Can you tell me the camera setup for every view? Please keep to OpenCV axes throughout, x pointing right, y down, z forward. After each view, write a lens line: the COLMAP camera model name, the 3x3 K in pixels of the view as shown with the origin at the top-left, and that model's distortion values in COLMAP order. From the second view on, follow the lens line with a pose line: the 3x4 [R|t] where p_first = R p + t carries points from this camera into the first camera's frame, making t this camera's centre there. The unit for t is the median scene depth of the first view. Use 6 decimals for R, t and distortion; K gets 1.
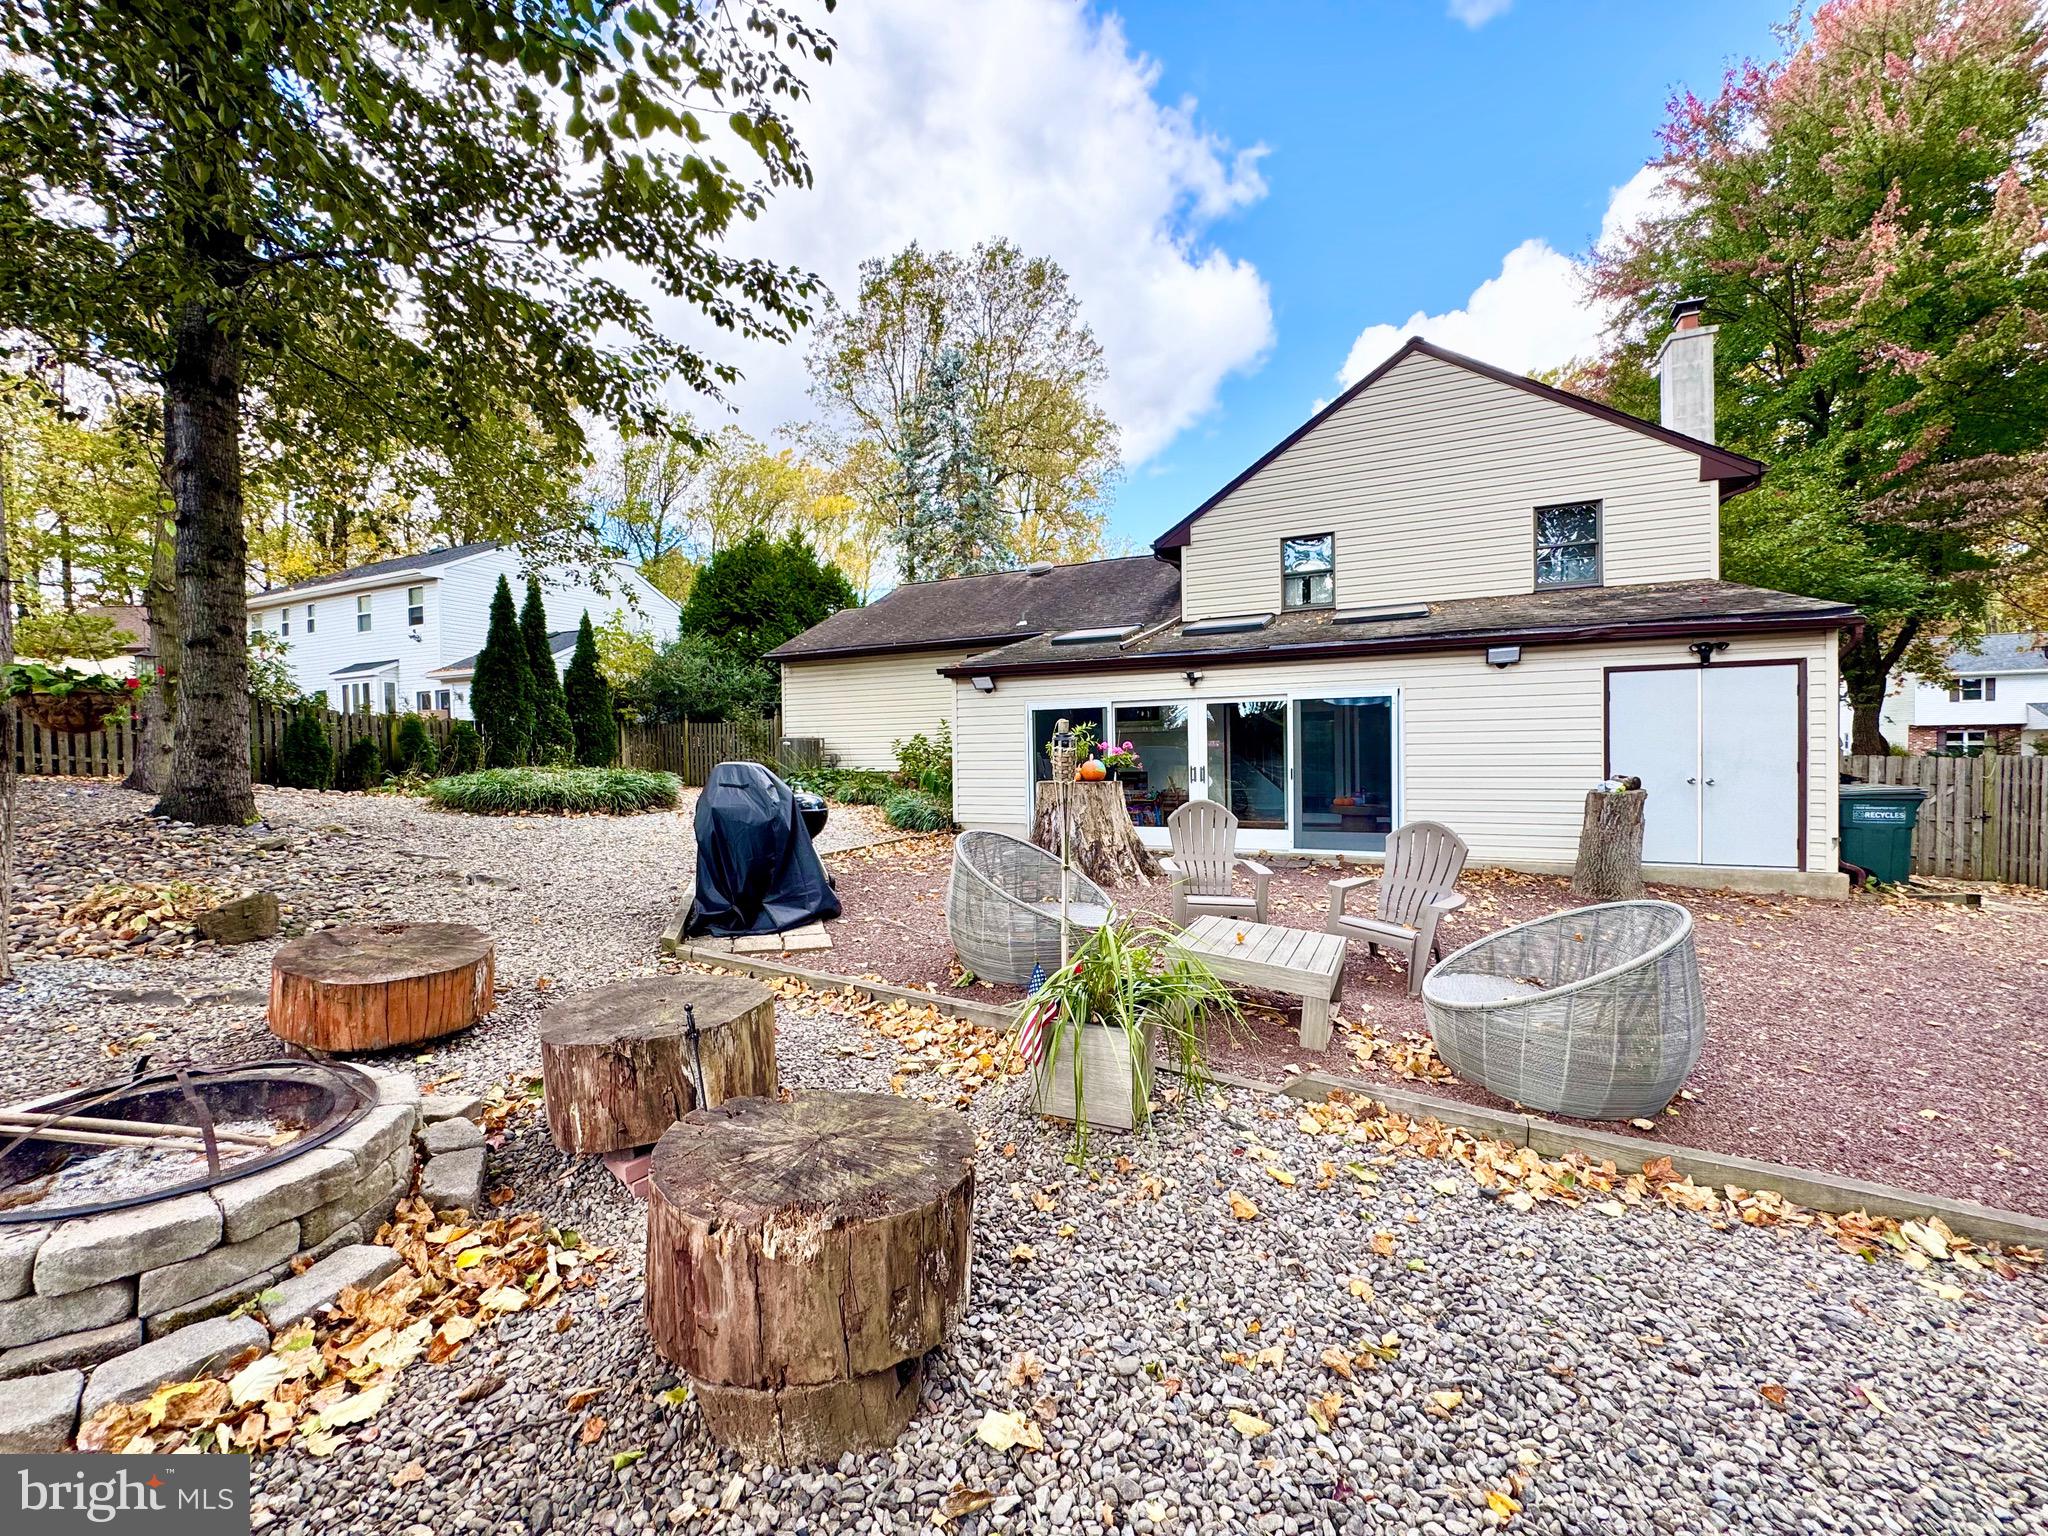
lens RADIAL K [[800.1, 0, 1027.4], [0, 800.1, 762.5], [0, 0, 1]] dist [-0.000275, 0.000028]
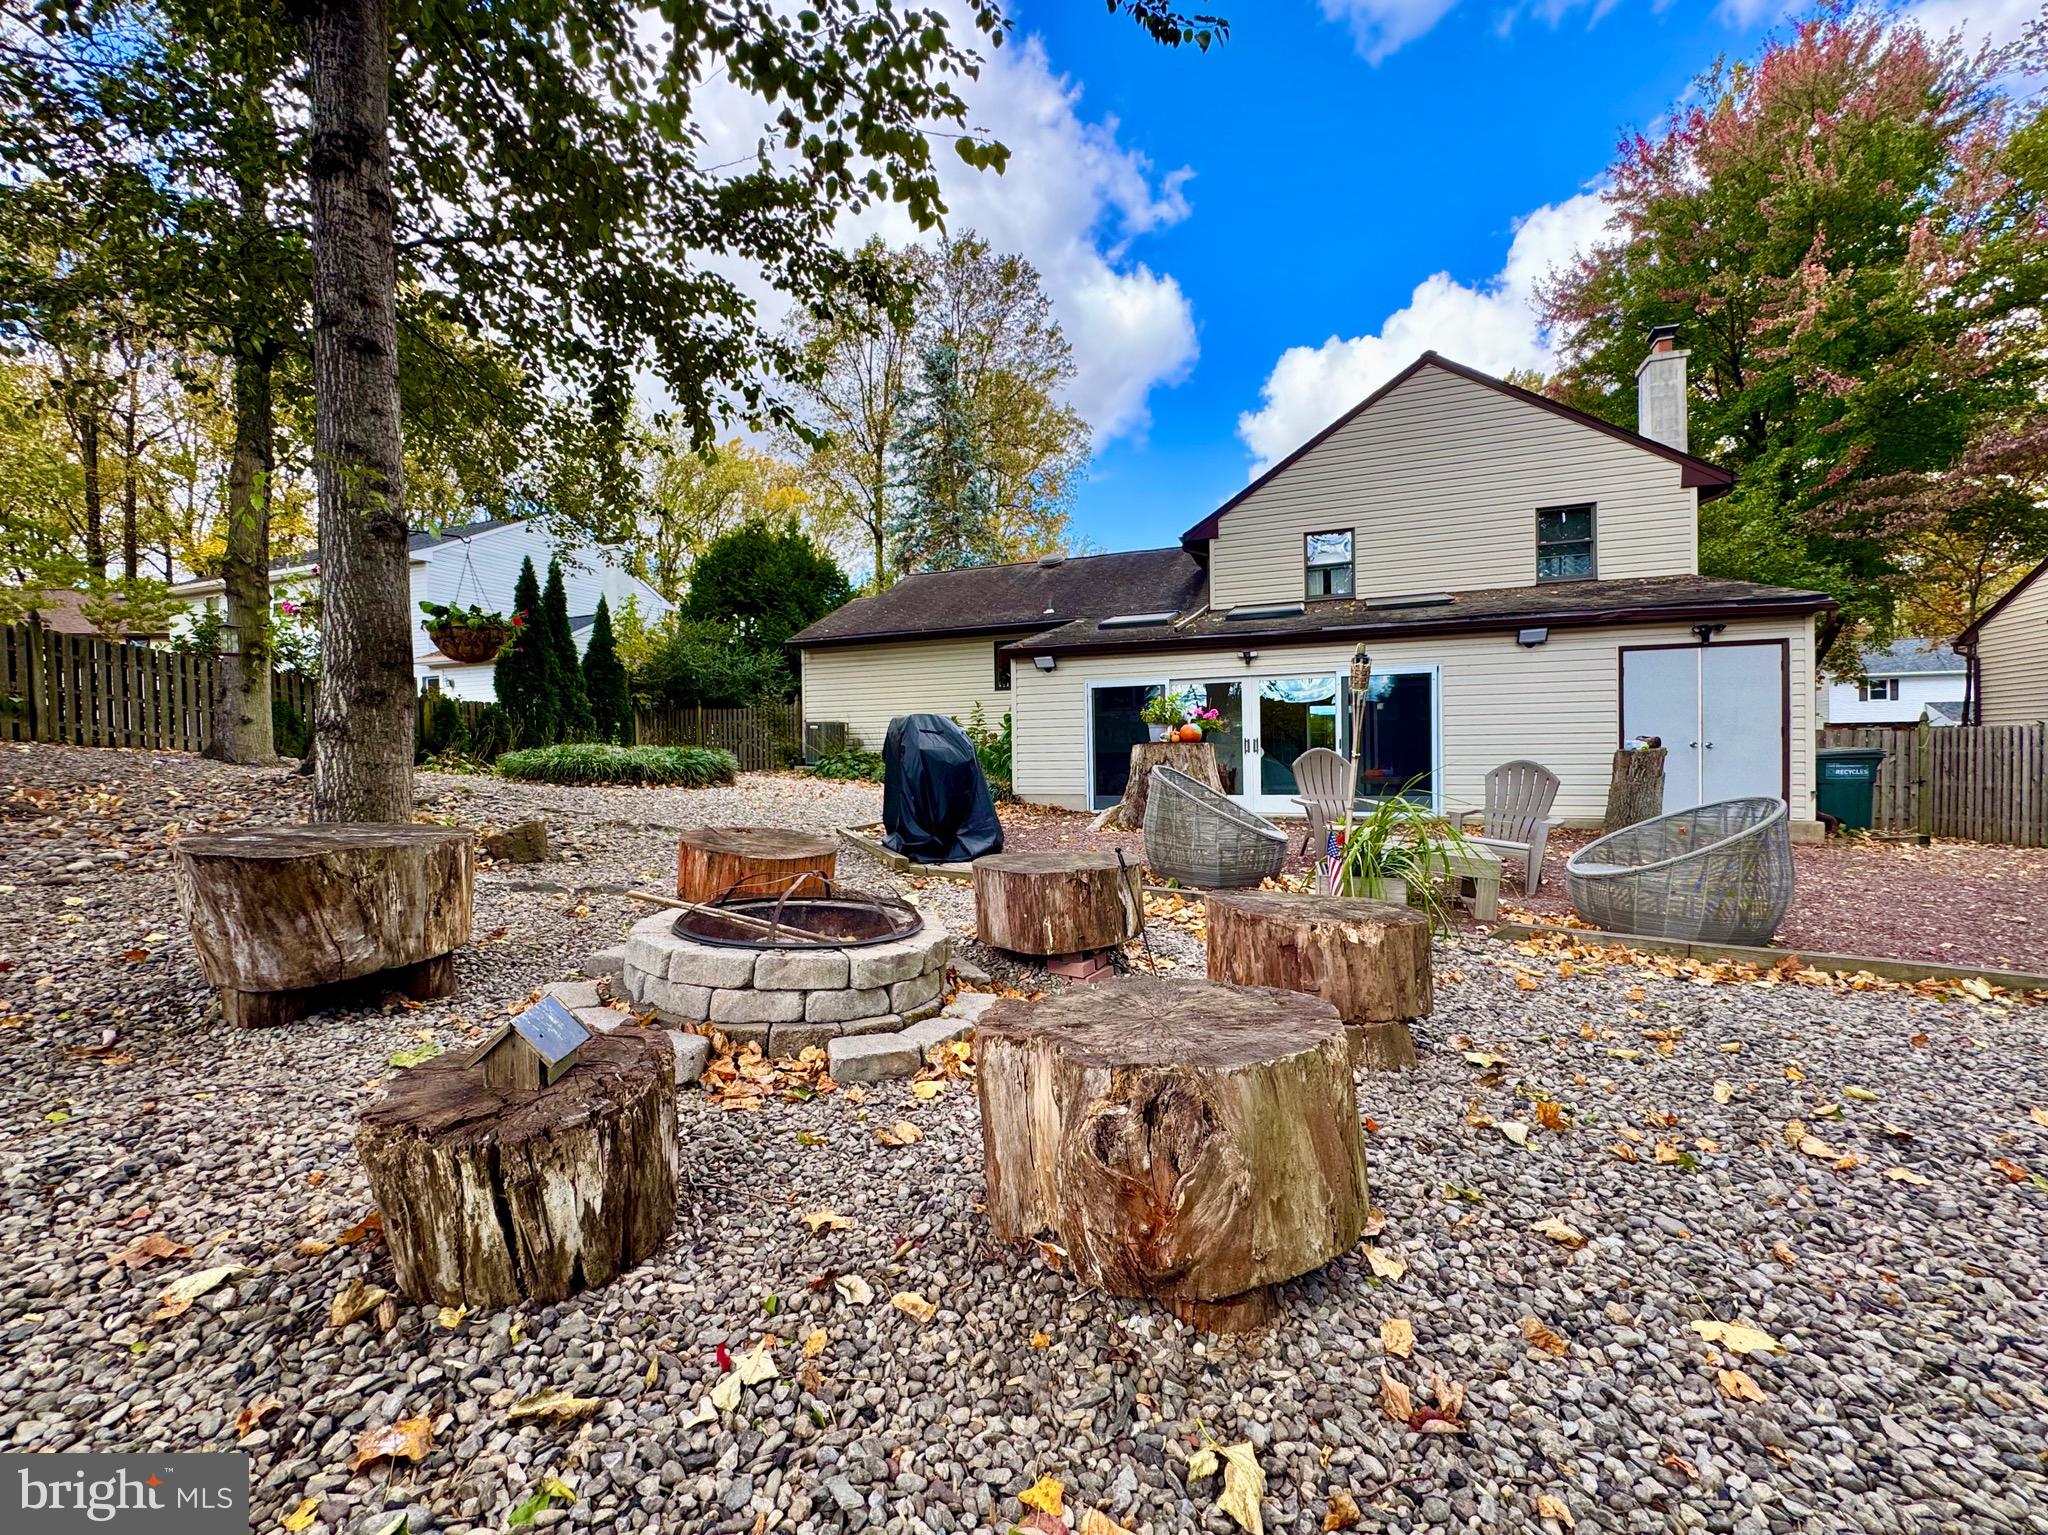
lens RADIAL K [[820.7, 0, 1024.8], [0, 820.7, 759.1], [0, 0, 1]] dist [-0.002366, -0.000033]
pose [[0.997672, -0.000335, 0.068195, -0.138590], [0.000964, 0.999957, -0.009192, 0.034535], [-0.068189, 0.009236, 0.997630, -0.074065]]
